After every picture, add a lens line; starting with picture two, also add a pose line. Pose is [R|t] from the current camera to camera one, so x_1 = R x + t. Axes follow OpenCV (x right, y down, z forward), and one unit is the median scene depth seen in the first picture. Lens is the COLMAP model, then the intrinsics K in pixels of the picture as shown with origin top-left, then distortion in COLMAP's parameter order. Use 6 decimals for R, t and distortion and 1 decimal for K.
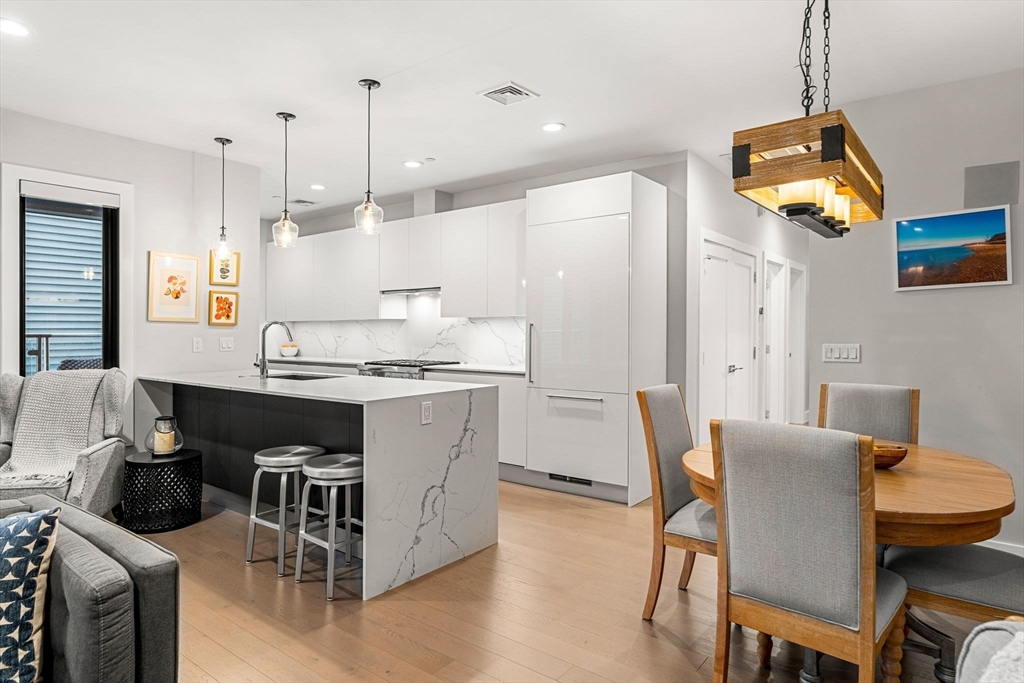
lens RADIAL K [[584.6, 0, 504.8], [0, 584.6, 321.8], [0, 0, 1]] dist [0.006050, -0.001043]
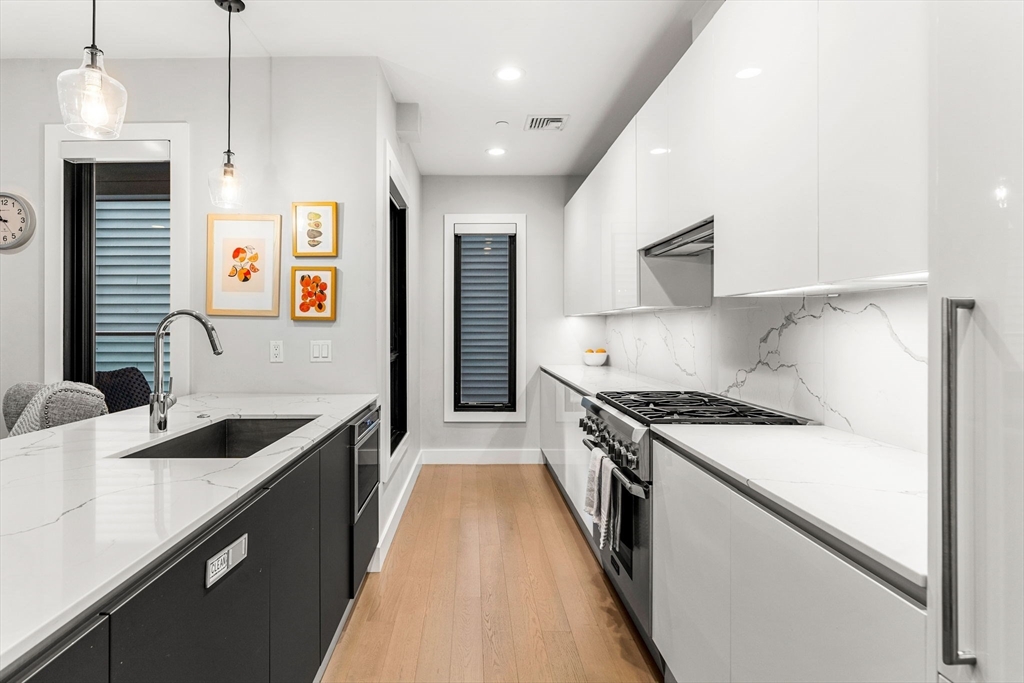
lens RADIAL K [[544.1, 0, 463.3], [0, 544.1, 321.9], [0, 0, 1]] dist [-0.006975, -0.000857]
pose [[0.612606, -0.003309, -0.790381, 0.081300], [0.009441, 0.999951, 0.003131, 0.007107], [0.790332, -0.009380, 0.612607, 0.816551]]
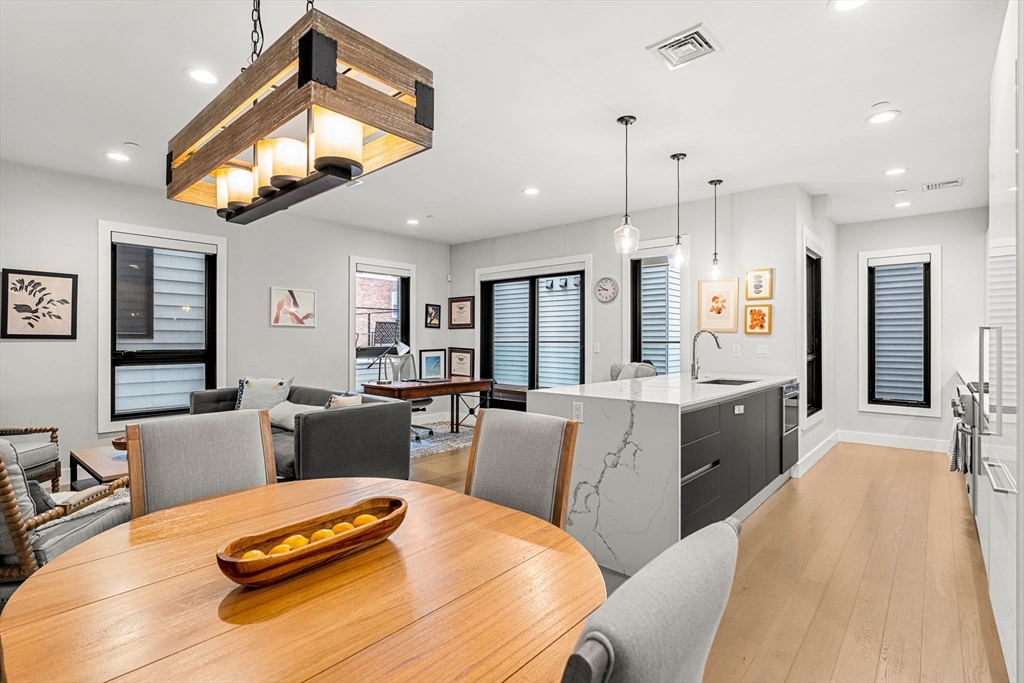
lens RADIAL K [[495.2, 0, 518.9], [0, 495.2, 335.7], [0, 0, 1]] dist [-0.001670, 0.002814]
pose [[-0.025173, -0.005535, -0.999668, 0.525223], [0.013055, 0.999898, -0.005865, 0.008712], [0.999598, -0.013198, -0.025099, 0.592296]]
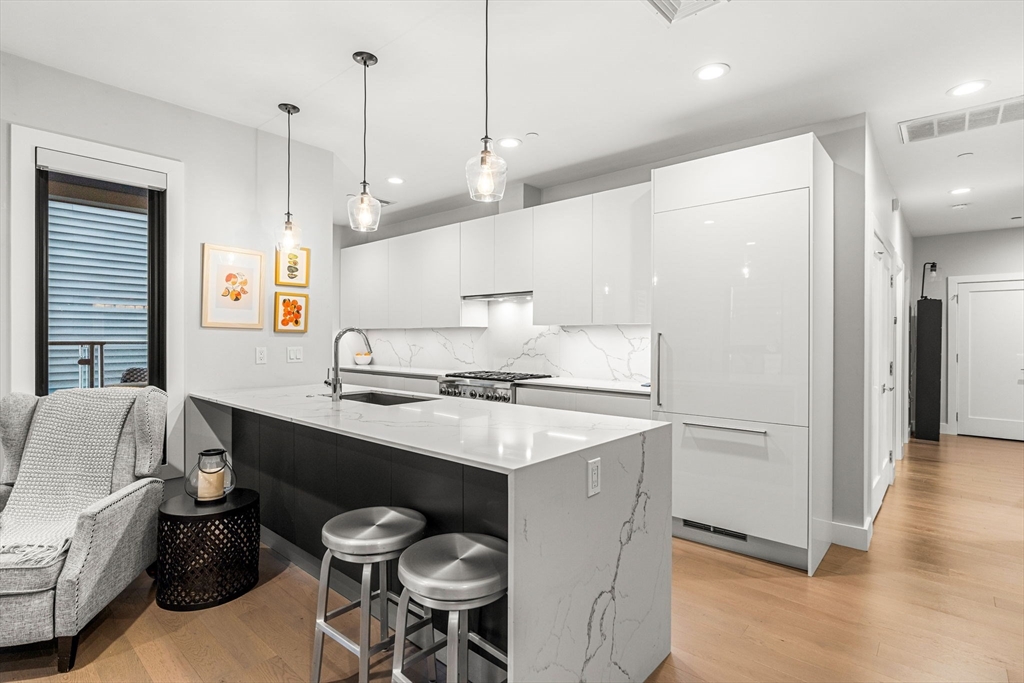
lens RADIAL K [[495.2, 0, 508.4], [0, 495.2, 340.1], [0, 0, 1]] dist [-0.001670, 0.002814]
pose [[0.998213, 0.007314, -0.059310, -0.126058], [-0.006242, 0.999814, 0.018241, 0.001864], [0.059432, -0.017839, 0.998073, 0.309959]]
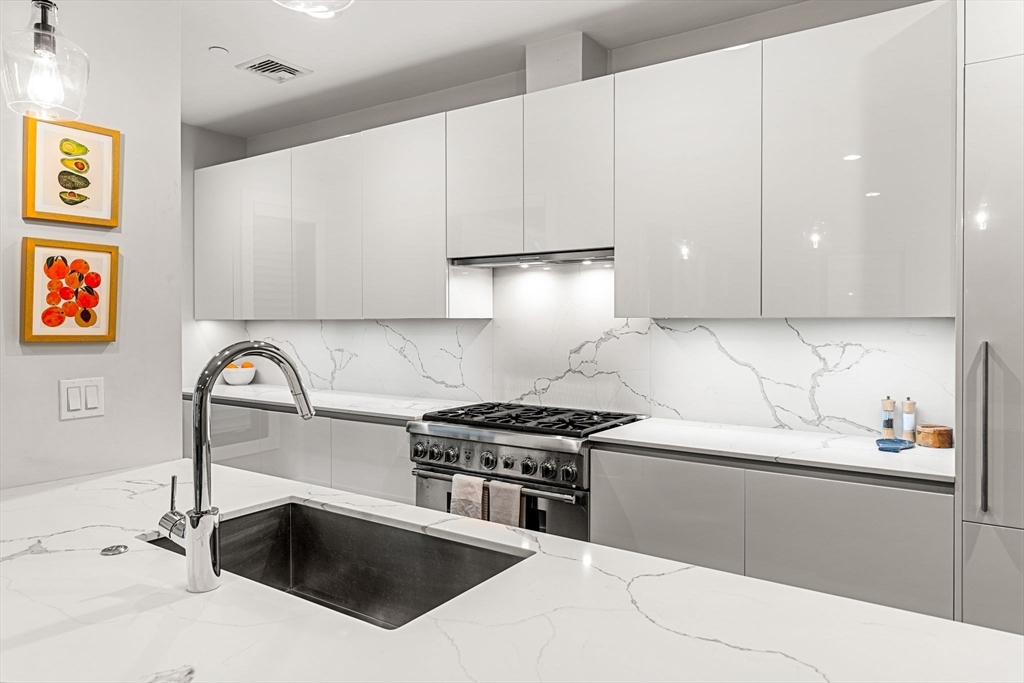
lens RADIAL K [[662.0, 0, 512.8], [0, 662.0, 328.9], [0, 0, 1]] dist [0.004491, 0.002501]
pose [[0.997666, 0.003334, 0.068203, -0.268964], [-0.005019, 0.999686, 0.024542, -0.013537], [-0.068099, -0.024827, 0.997370, 0.638903]]
